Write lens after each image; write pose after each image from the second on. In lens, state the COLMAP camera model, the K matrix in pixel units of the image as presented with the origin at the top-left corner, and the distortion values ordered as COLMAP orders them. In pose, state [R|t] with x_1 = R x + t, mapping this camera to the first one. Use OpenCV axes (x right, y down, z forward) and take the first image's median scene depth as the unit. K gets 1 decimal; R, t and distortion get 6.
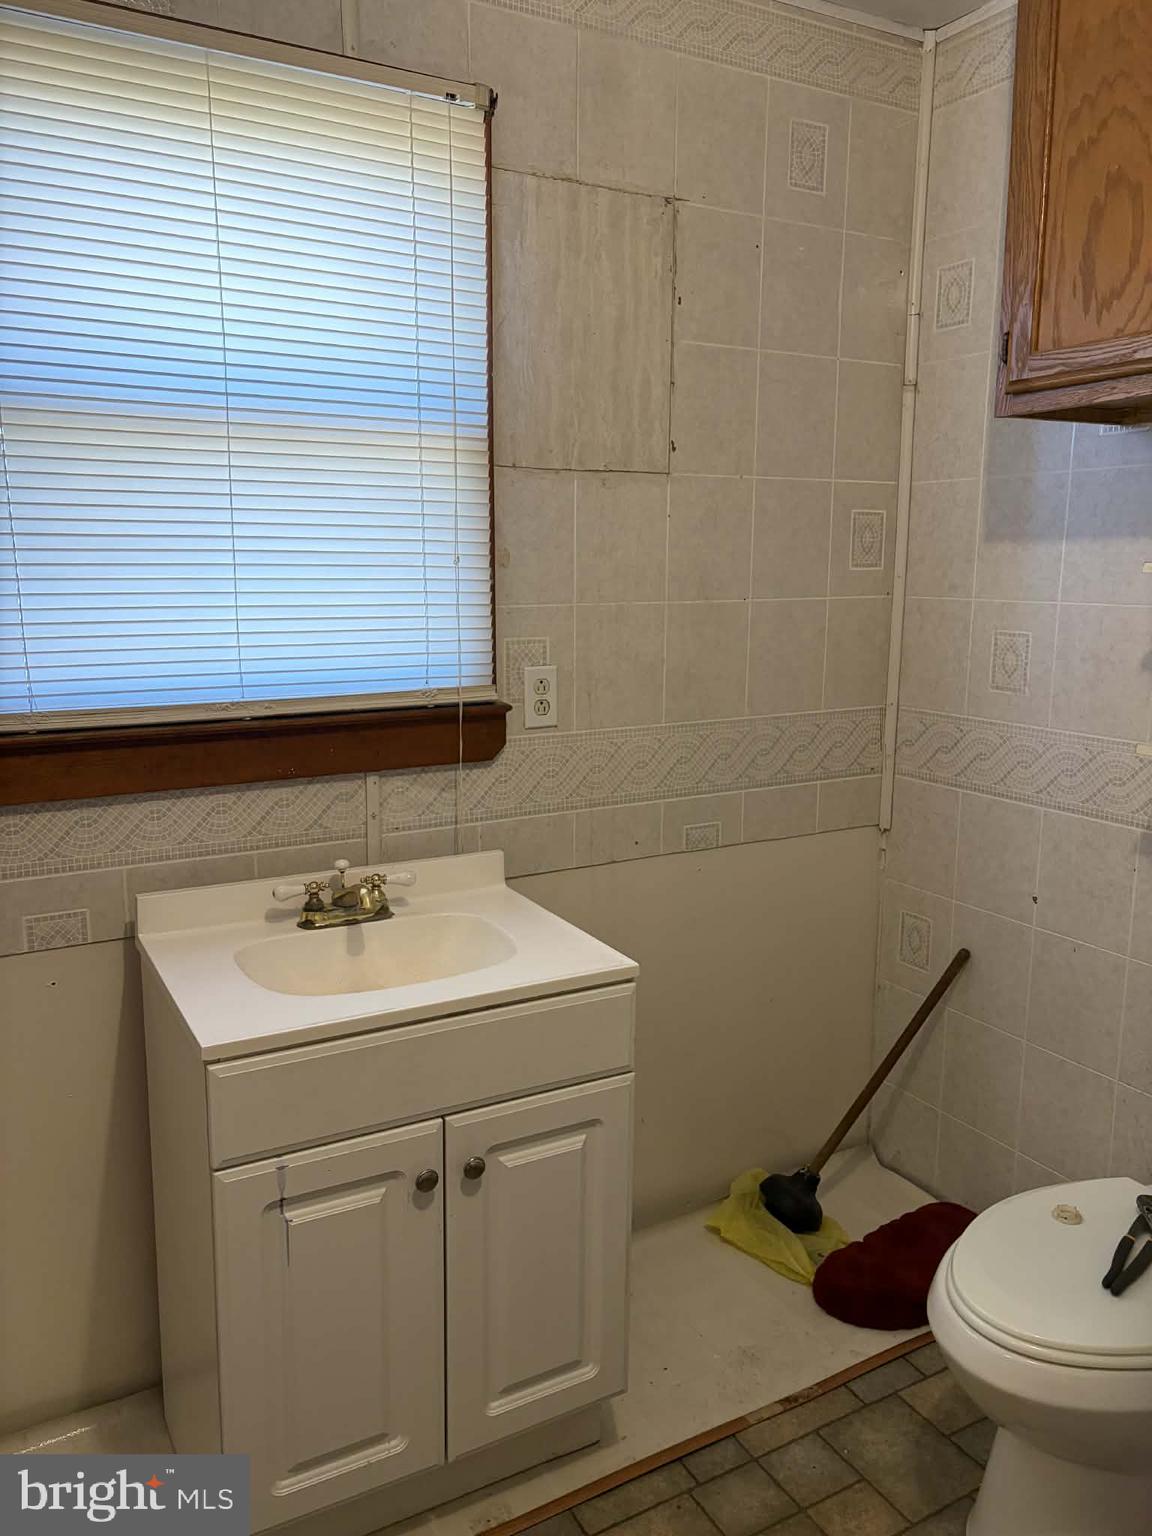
lens RADIAL K [[1162.5, 0, 550.0], [0, 1162.5, 765.8], [0, 0, 1]] dist [0.041330, -0.042505]
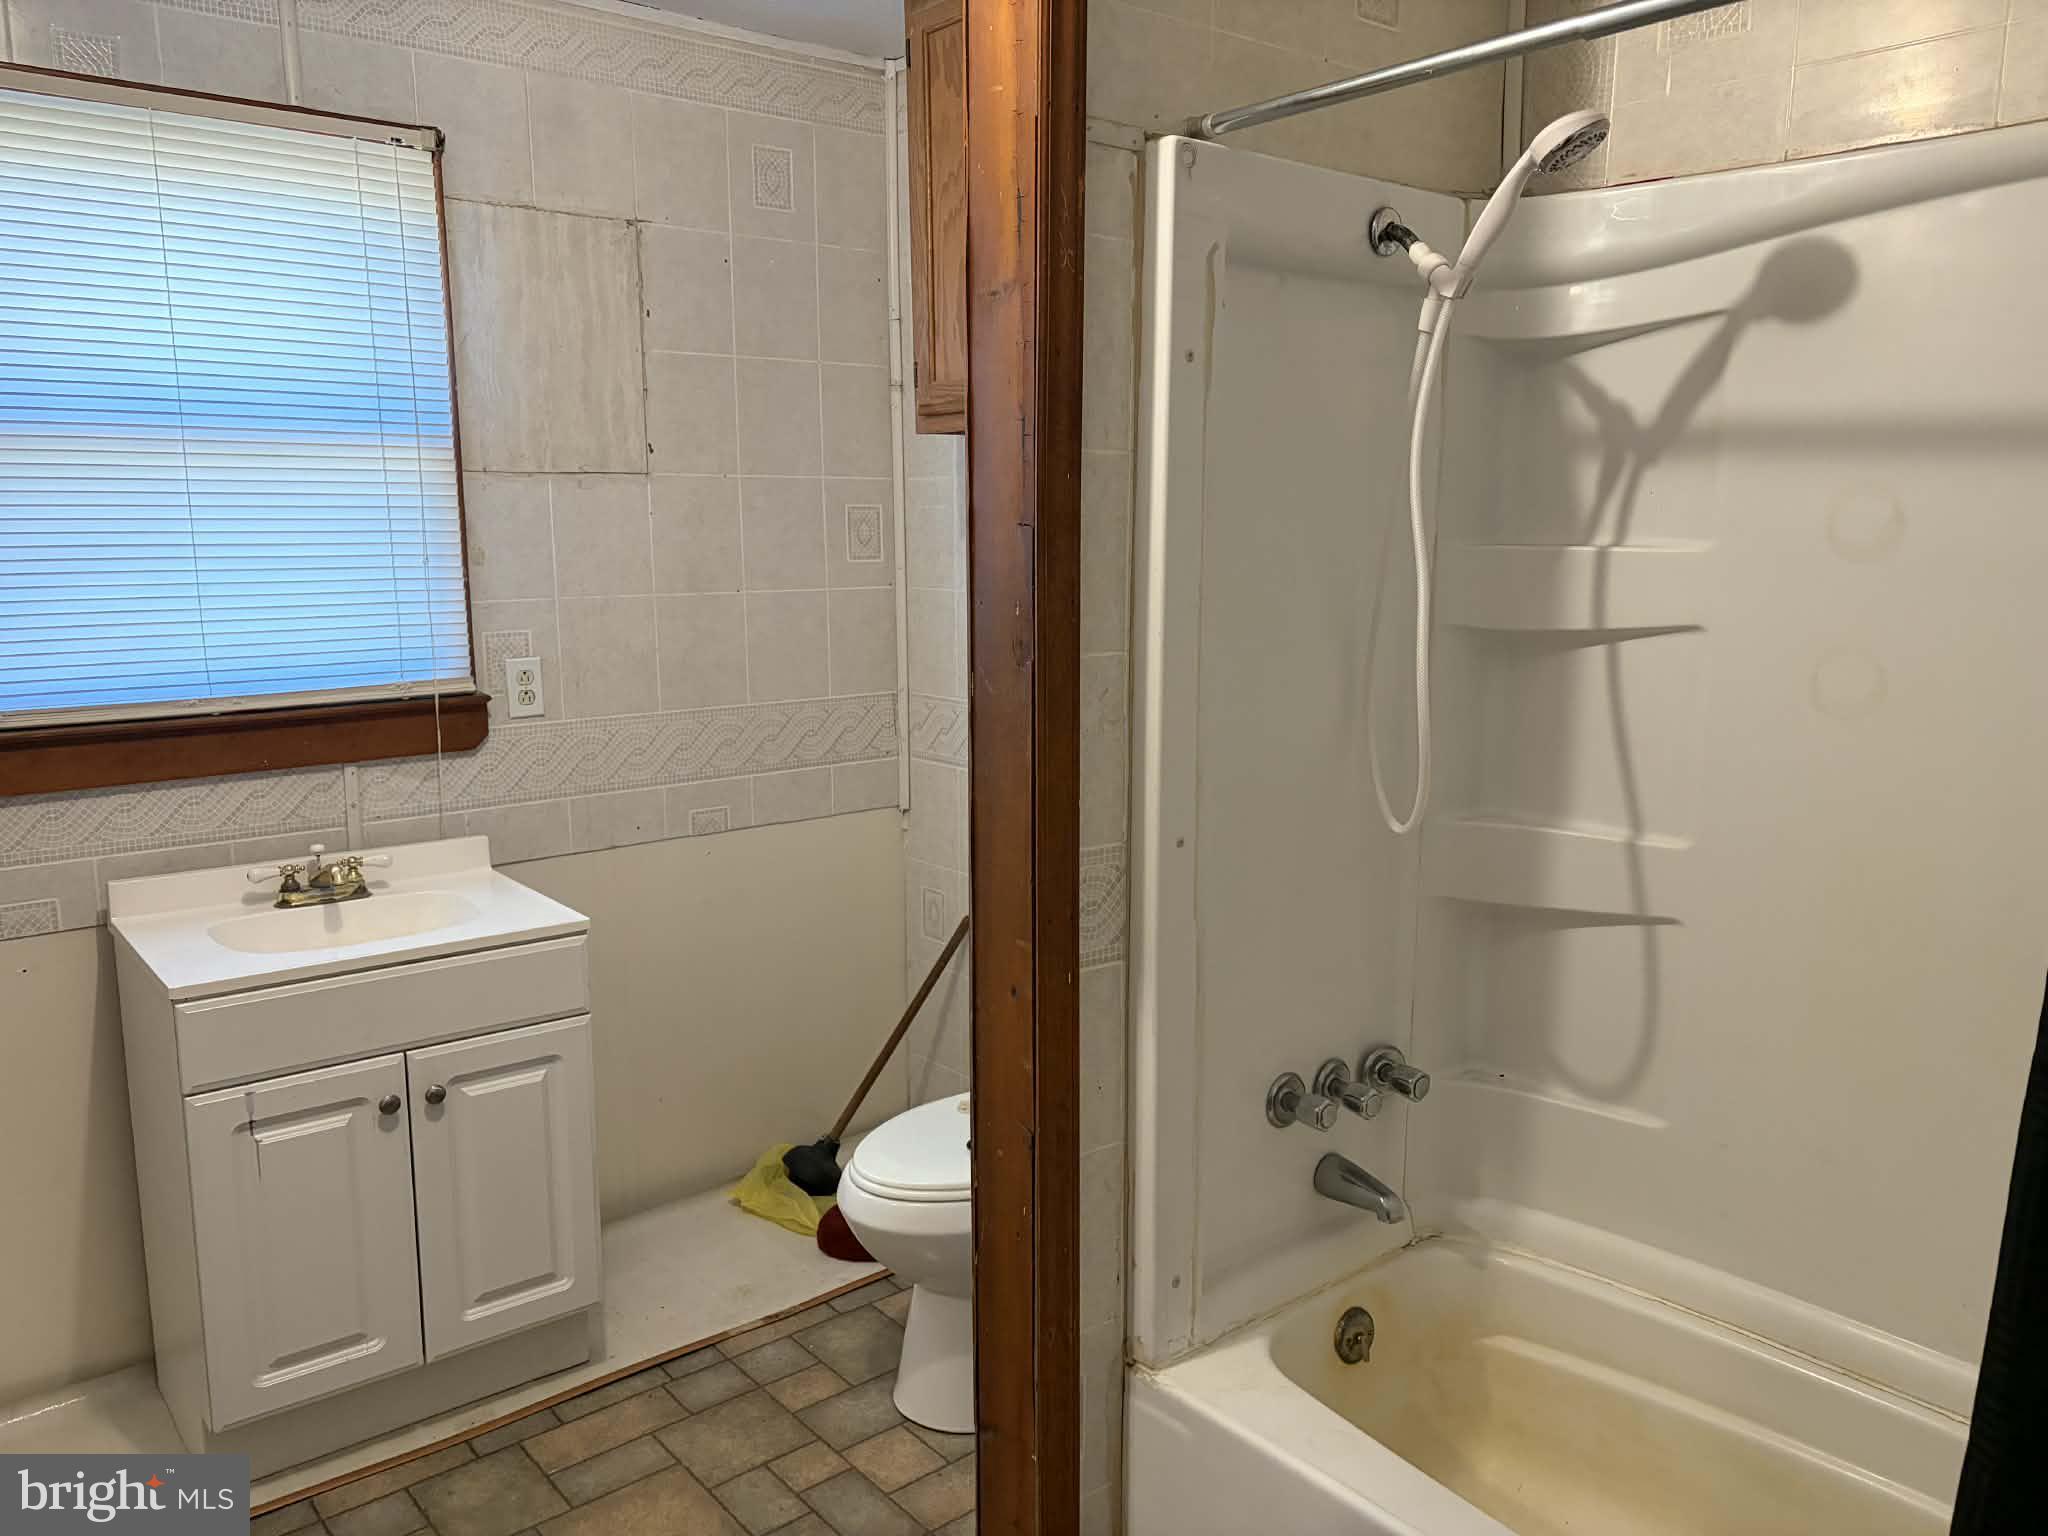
lens RADIAL K [[1550.1, 0, 1018.0], [0, 1550.1, 782.7], [0, 0, 1]] dist [0.041330, -0.042505]
pose [[0.983345, -0.035847, 0.178177, 0.197345], [0.036880, 0.999317, -0.002492, 0.051385], [-0.177966, 0.009022, 0.983995, -0.515379]]
